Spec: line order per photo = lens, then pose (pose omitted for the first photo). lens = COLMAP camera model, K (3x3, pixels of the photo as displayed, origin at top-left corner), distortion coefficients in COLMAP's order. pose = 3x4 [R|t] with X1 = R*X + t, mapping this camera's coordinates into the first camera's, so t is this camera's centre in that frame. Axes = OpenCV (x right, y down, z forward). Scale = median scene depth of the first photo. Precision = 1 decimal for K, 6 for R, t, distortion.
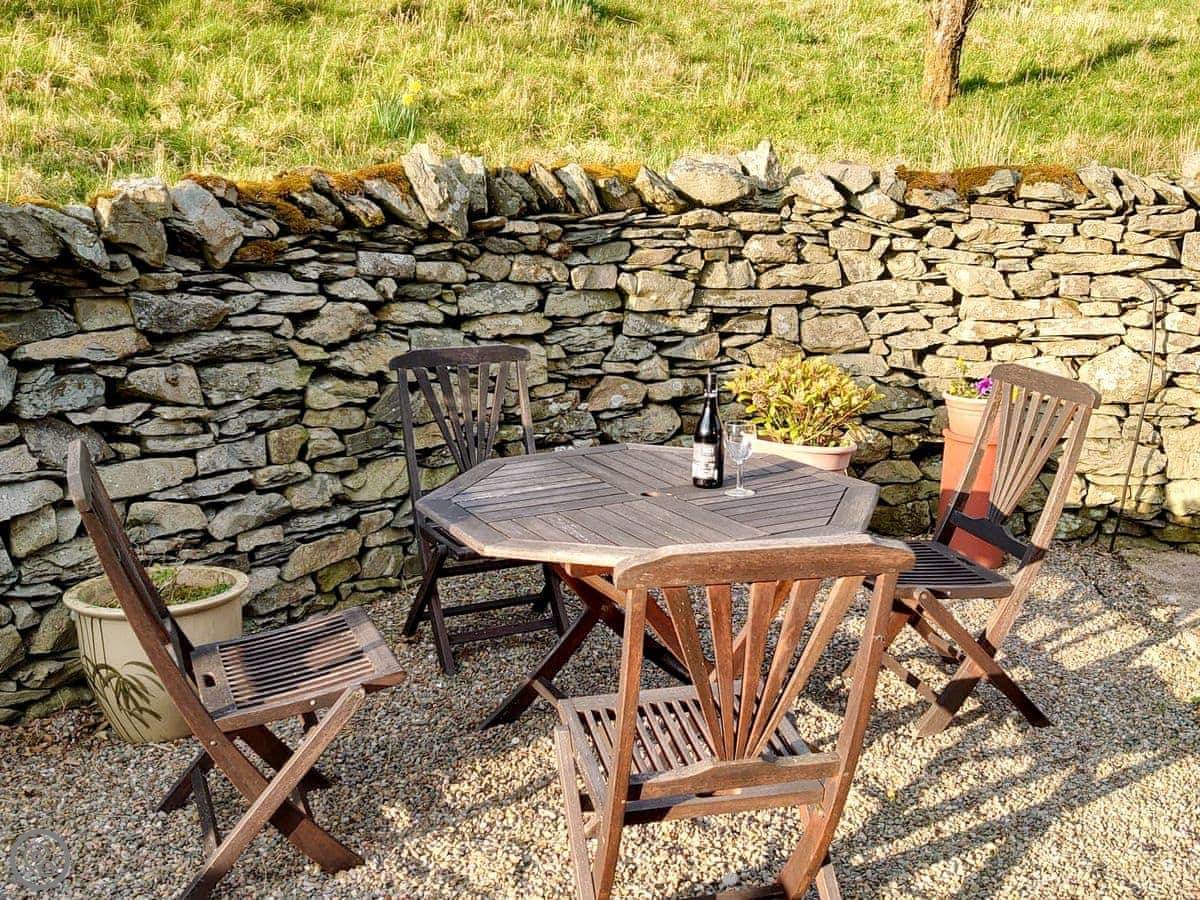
lens RADIAL K [[1127.7, 0, 600.0], [0, 1127.7, 450.0], [0, 0, 1]] dist [0.165068, -0.284575]
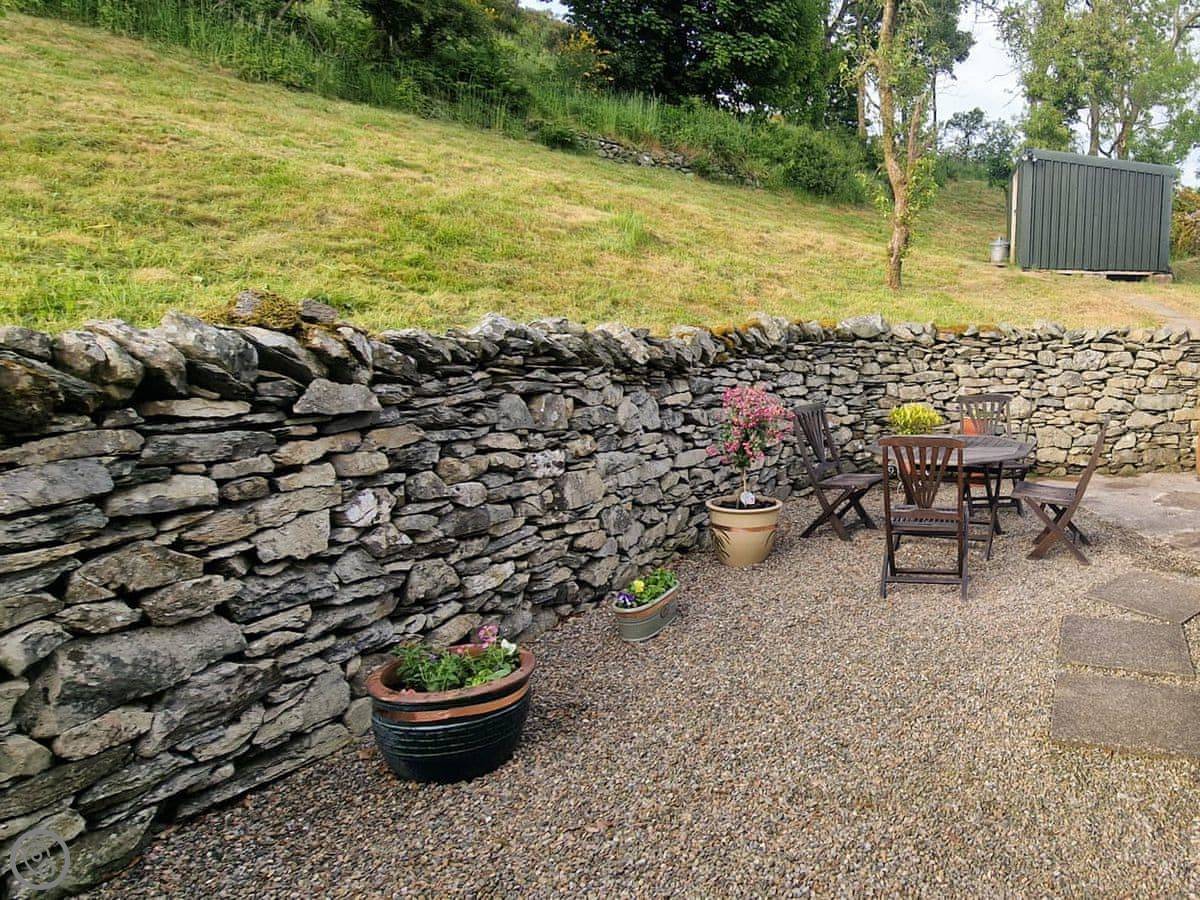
lens RADIAL K [[1127.7, 0, 600.0], [0, 1127.7, 450.0], [0, 0, 1]] dist [0.165068, -0.284575]
pose [[0.917478, -0.030564, 0.396611, -1.333156], [0.073545, 0.992888, -0.093618, 0.187402], [-0.390929, 0.115062, 0.913201, -0.879851]]
